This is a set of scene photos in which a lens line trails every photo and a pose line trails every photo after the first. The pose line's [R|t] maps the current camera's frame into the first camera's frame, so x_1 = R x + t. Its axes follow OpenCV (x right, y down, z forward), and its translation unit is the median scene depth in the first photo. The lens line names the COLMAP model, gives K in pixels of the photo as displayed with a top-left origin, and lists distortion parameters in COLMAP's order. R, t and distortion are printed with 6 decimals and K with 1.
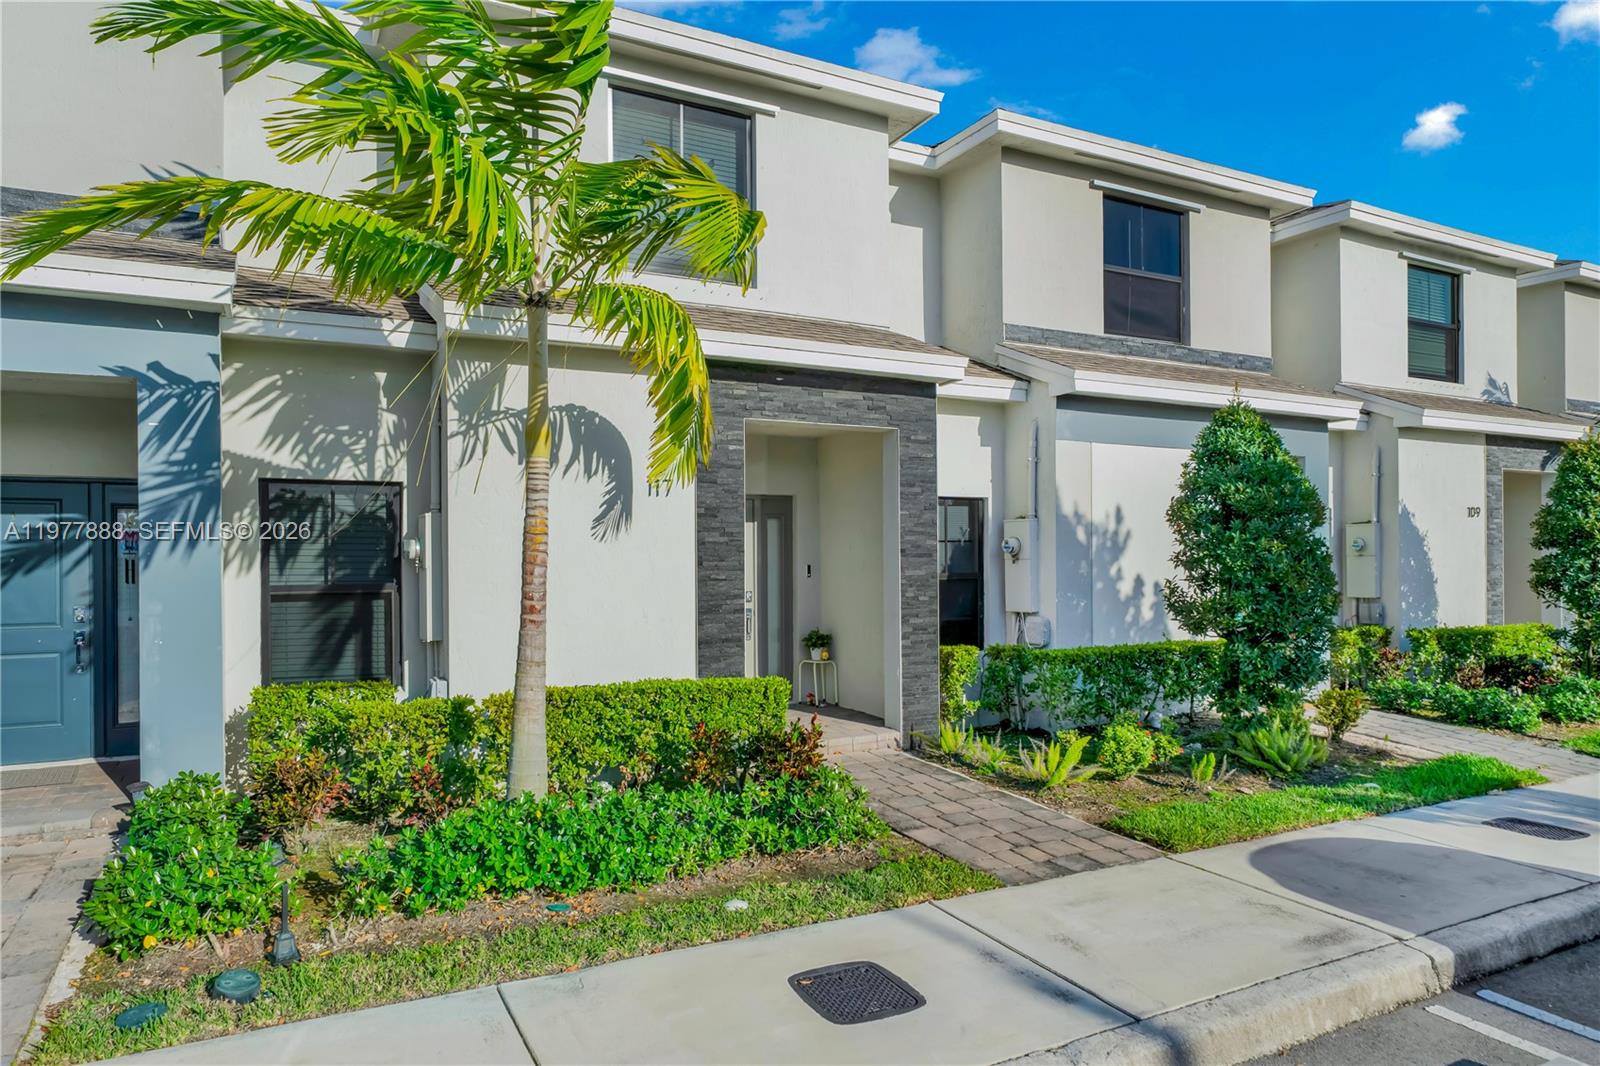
lens RADIAL K [[935.5, 0, 803.7], [0, 935.5, 541.9], [0, 0, 1]] dist [0.005450, 0.000185]
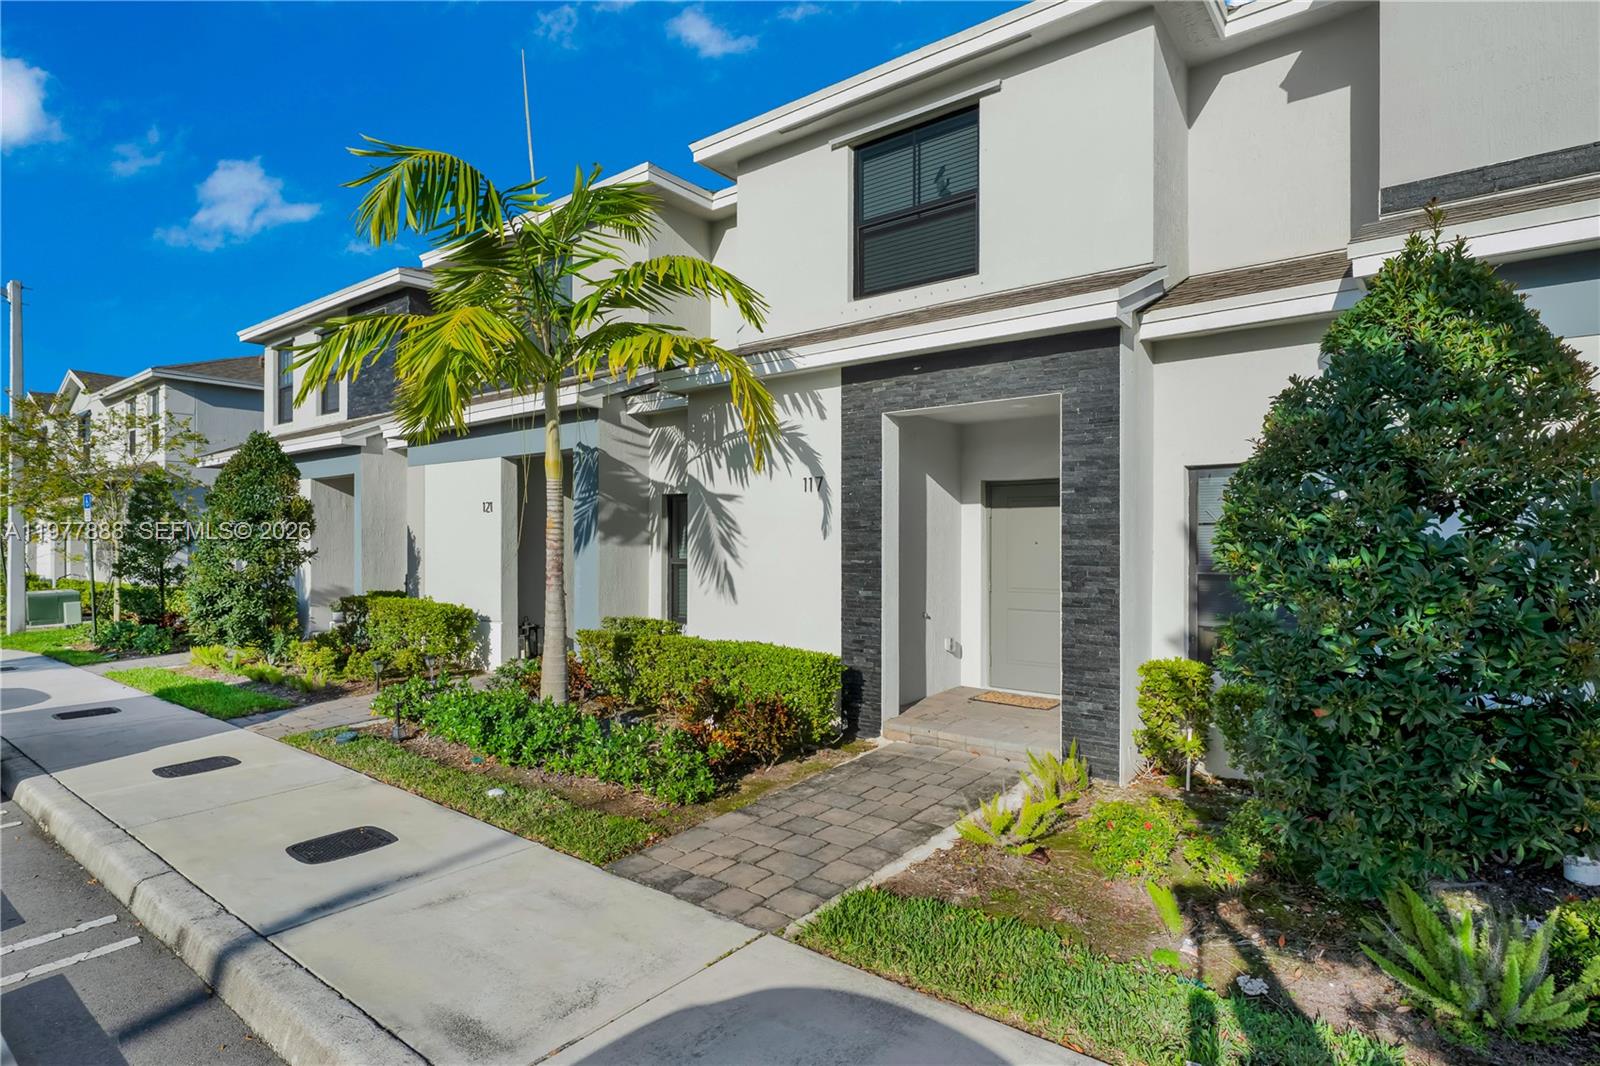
lens RADIAL K [[772.5, 0, 791.4], [0, 772.5, 529.1], [0, 0, 1]] dist [-0.001822, 0.000647]
pose [[0.444173, -0.008857, -0.895897, 0.694014], [0.013741, 0.999901, -0.003073, 0.001532], [0.895836, -0.010945, 0.444250, 0.525911]]
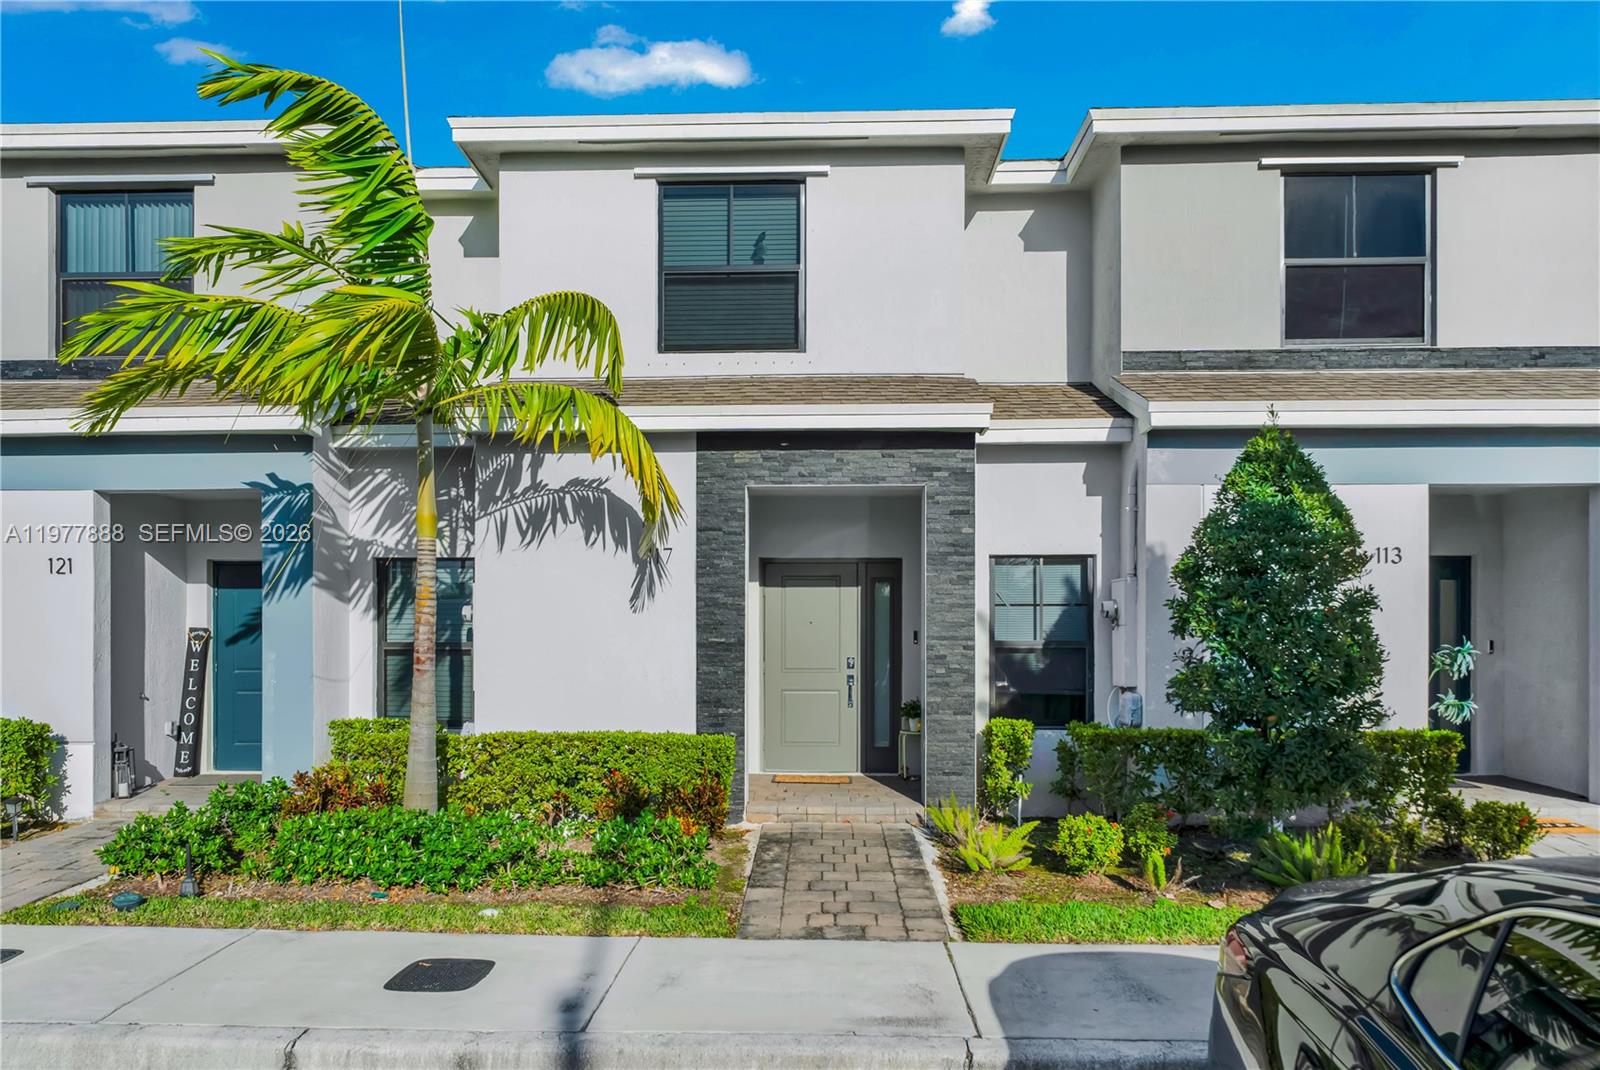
lens RADIAL K [[1035.3, 0, 780.4], [0, 1035.3, 607.7], [0, 0, 1]] dist [0.000571, -0.001196]
pose [[0.882432, -0.005258, -0.470410, 0.516356], [0.004422, 0.999986, -0.002881, 0.005793], [0.470418, 0.000462, 0.882443, 0.013901]]
